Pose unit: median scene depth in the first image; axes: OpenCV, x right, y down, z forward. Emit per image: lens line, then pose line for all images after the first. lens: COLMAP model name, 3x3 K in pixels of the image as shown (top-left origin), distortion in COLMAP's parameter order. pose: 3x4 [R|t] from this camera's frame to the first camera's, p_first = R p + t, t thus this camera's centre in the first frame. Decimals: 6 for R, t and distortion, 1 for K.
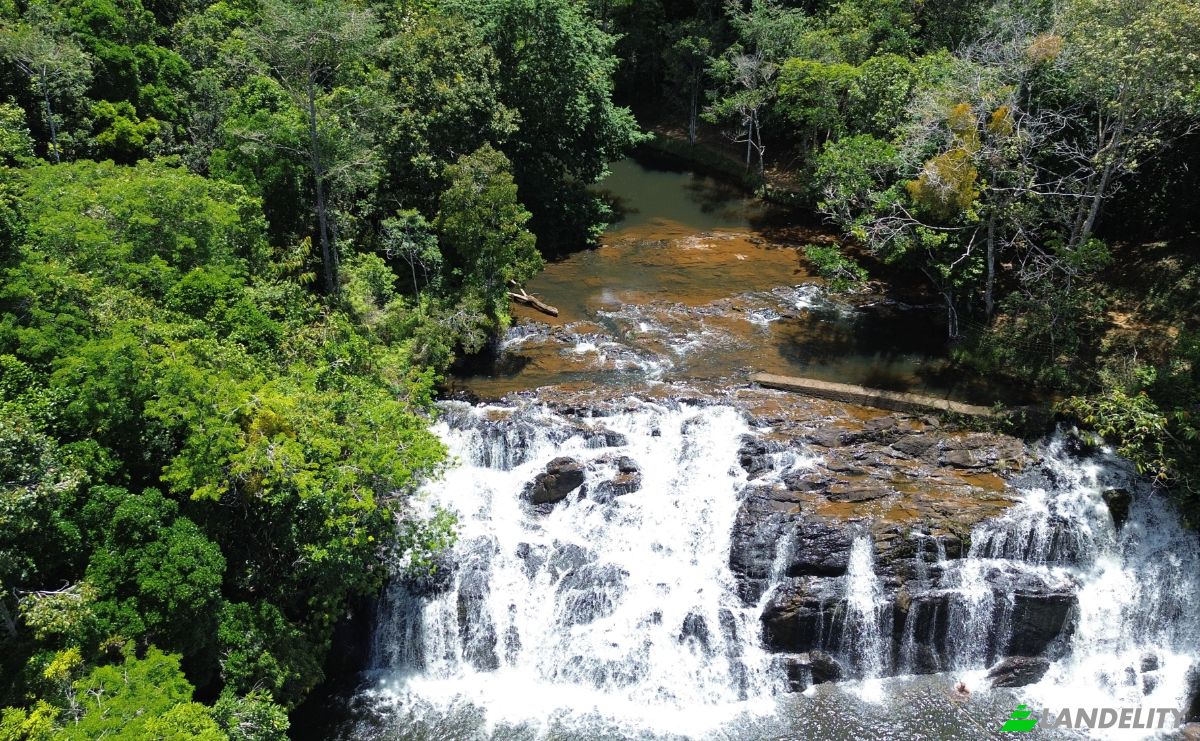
lens RADIAL K [[926.9, 0, 597.1], [0, 926.9, 364.1], [0, 0, 1]] dist [0.081515, -0.090553]
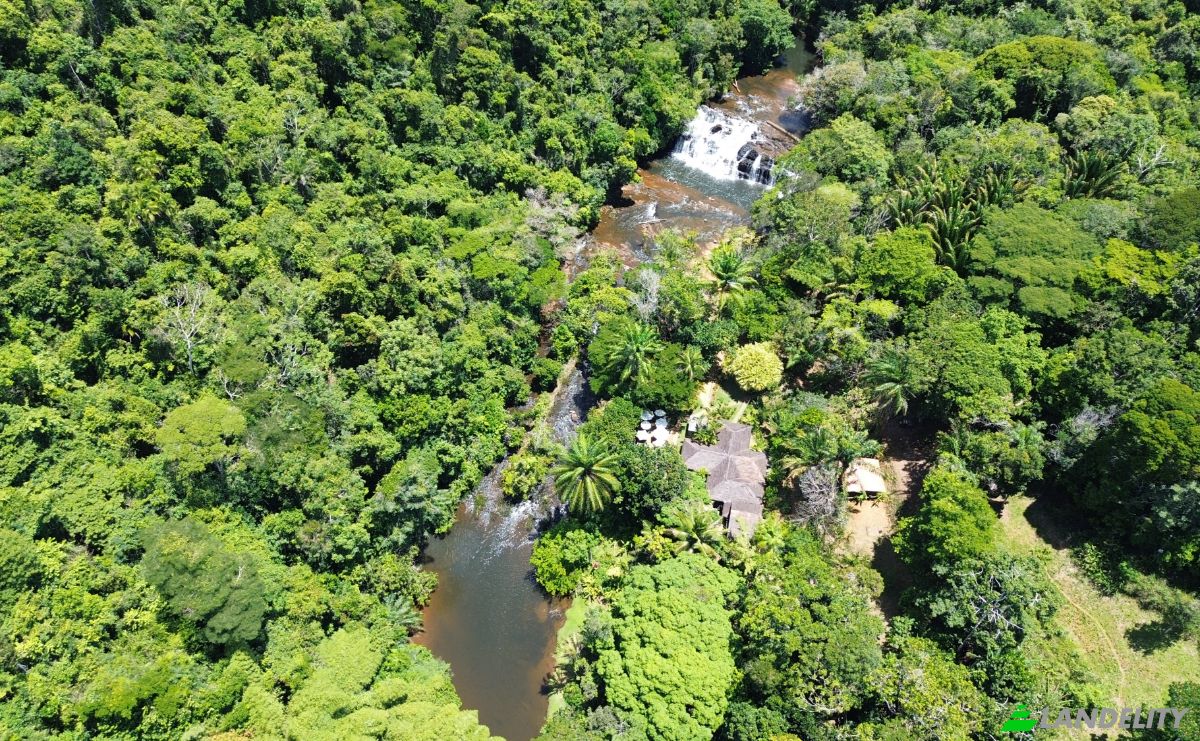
lens RADIAL K [[926.9, 0, 597.1], [0, 926.9, 364.1], [0, 0, 1]] dist [0.081515, -0.090553]
pose [[0.853850, 0.405555, -0.326290, 1.612609], [-0.263934, 0.877622, 0.400147, -0.620747], [0.448641, -0.255547, 0.856398, -4.064832]]
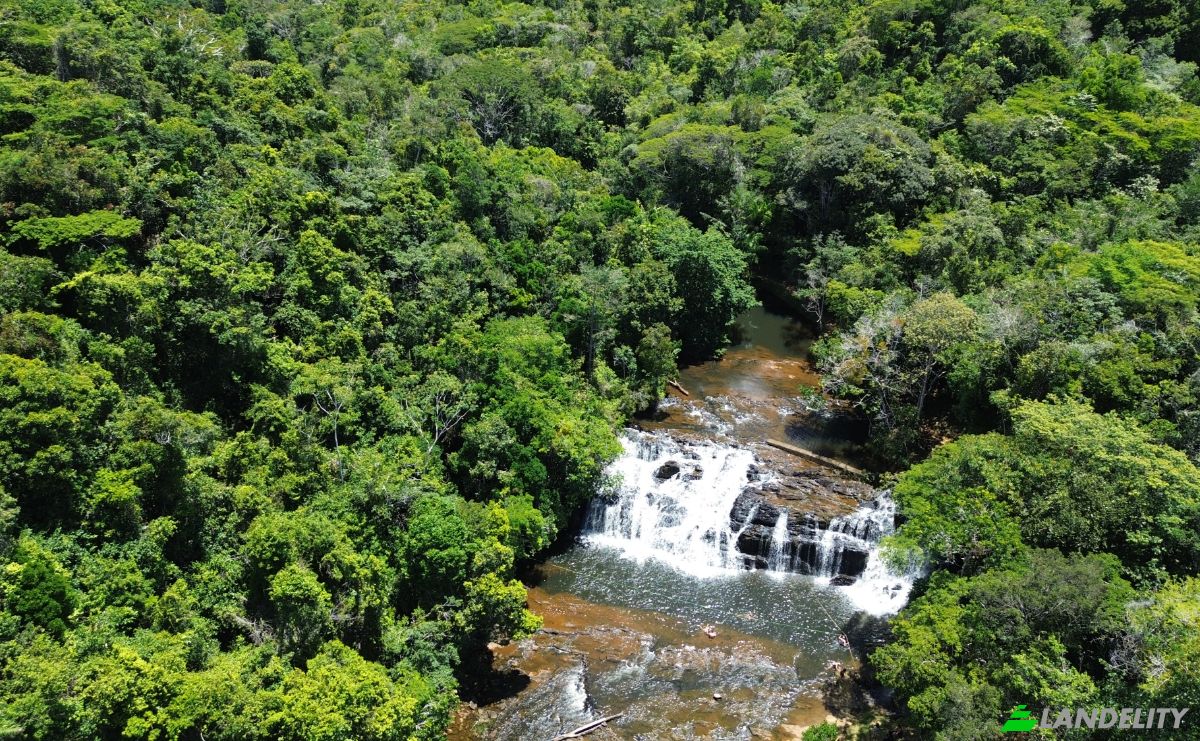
lens RADIAL K [[926.9, 0, 597.1], [0, 926.9, 364.1], [0, 0, 1]] dist [0.081515, -0.090553]
pose [[0.959027, 0.143728, -0.244149, 0.329721], [-0.144202, 0.989418, 0.016029, -0.157224], [0.243869, 0.019835, 0.969605, -1.385374]]
